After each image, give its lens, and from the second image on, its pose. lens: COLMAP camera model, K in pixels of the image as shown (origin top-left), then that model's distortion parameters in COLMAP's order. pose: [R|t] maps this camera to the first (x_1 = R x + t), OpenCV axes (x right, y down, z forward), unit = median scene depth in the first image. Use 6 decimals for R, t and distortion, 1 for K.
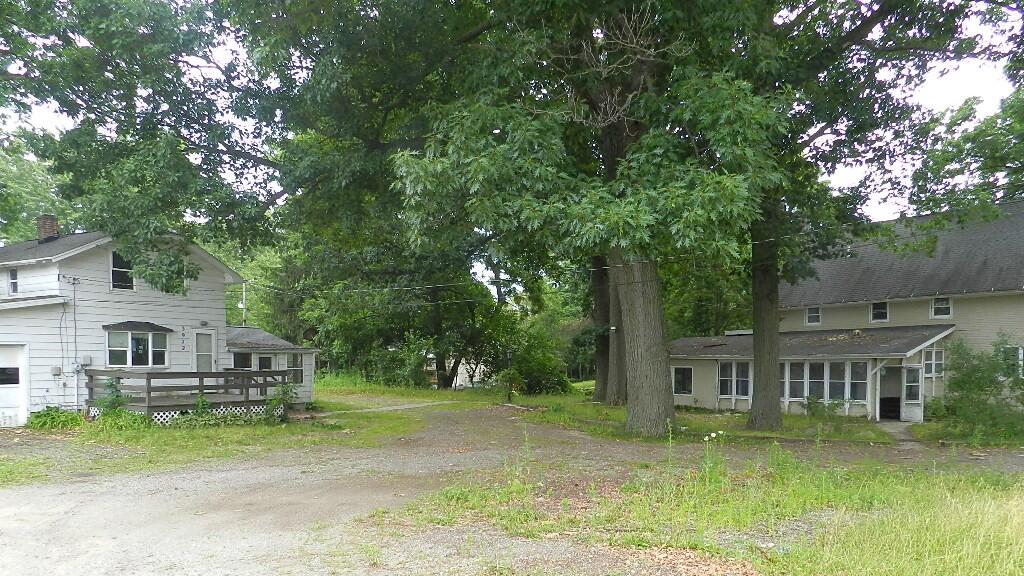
lens RADIAL K [[694.8, 0, 512.5], [0, 694.8, 382.7], [0, 0, 1]] dist [0.021309, -0.000022]
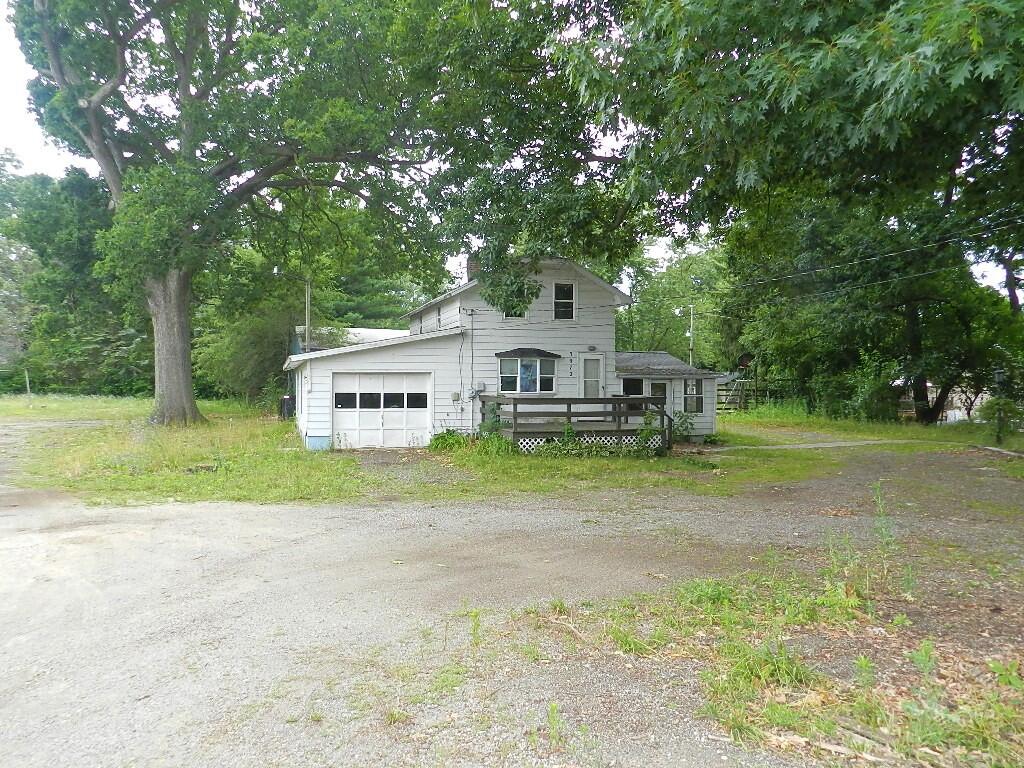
lens RADIAL K [[695.0, 0, 512.0], [0, 695.0, 384.0], [0, 0, 1]] dist [0.001825, 0.000946]
pose [[0.776284, -0.011681, -0.630275, 0.049077], [-0.016301, 0.999122, -0.038594, 0.002052], [0.630172, 0.040234, 0.775412, 0.126219]]
